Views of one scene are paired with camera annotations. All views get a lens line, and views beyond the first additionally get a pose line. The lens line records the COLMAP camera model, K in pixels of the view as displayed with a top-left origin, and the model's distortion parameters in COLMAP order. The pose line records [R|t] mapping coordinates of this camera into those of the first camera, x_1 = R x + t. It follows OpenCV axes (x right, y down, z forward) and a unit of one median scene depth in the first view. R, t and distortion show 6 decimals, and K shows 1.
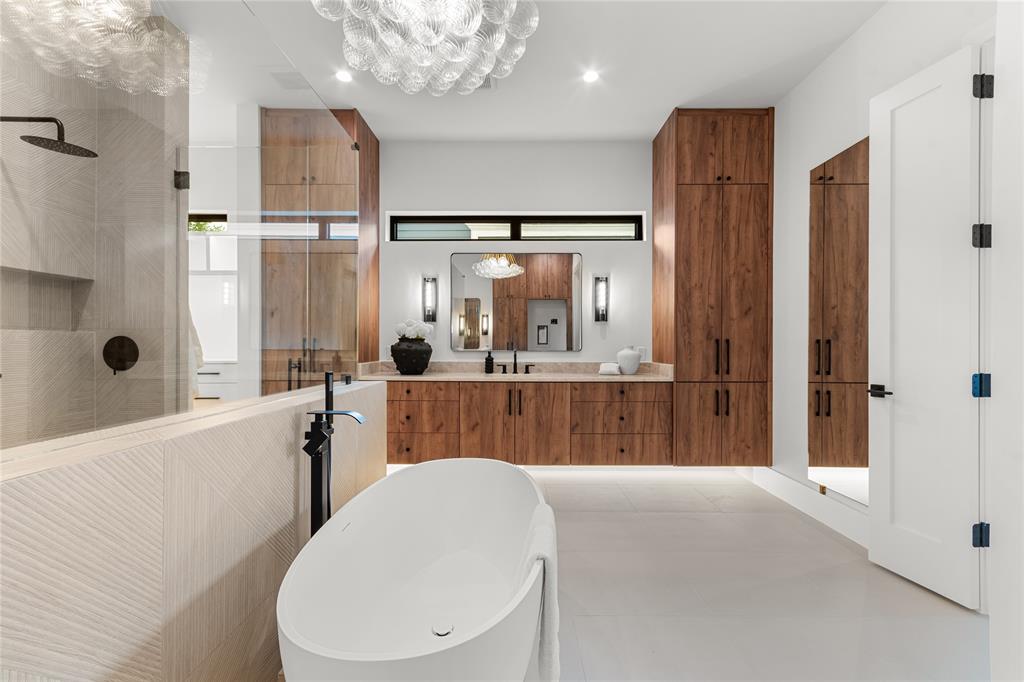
lens RADIAL K [[447.4, 0, 513.9], [0, 447.4, 344.4], [0, 0, 1]] dist [0.003517, 0.000383]
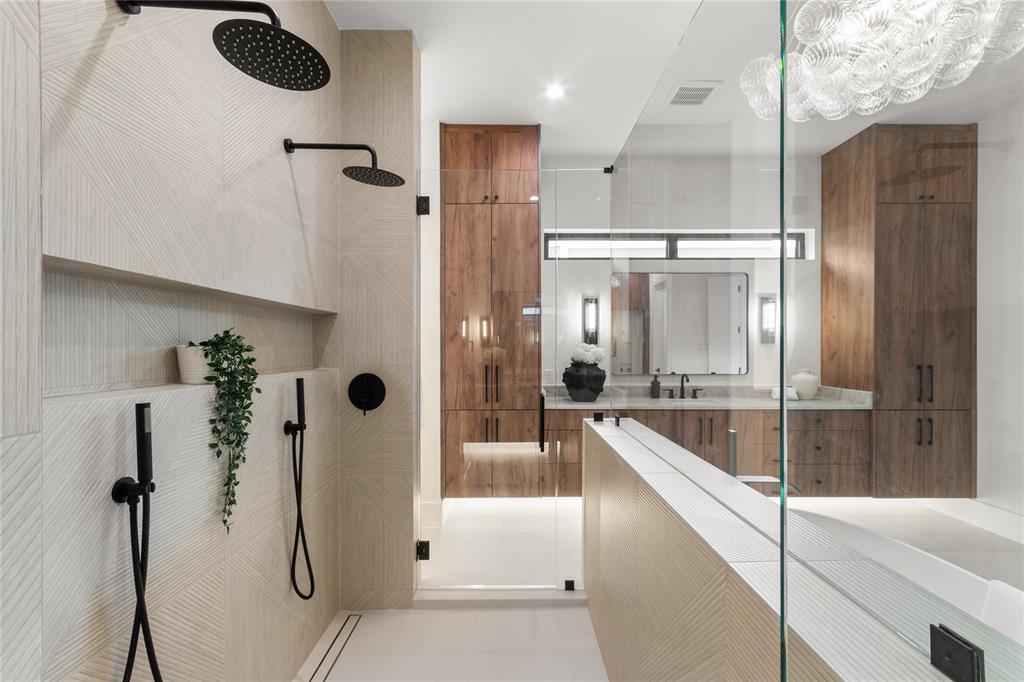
lens RADIAL K [[443.8, 0, 509.4], [0, 443.8, 346.3], [0, 0, 1]] dist [-0.002289, -0.000356]
pose [[0.999995, -0.001792, 0.002600, -0.422734], [0.001789, 0.999998, 0.001286, -0.054839], [-0.002603, -0.001281, 0.999996, 0.055740]]
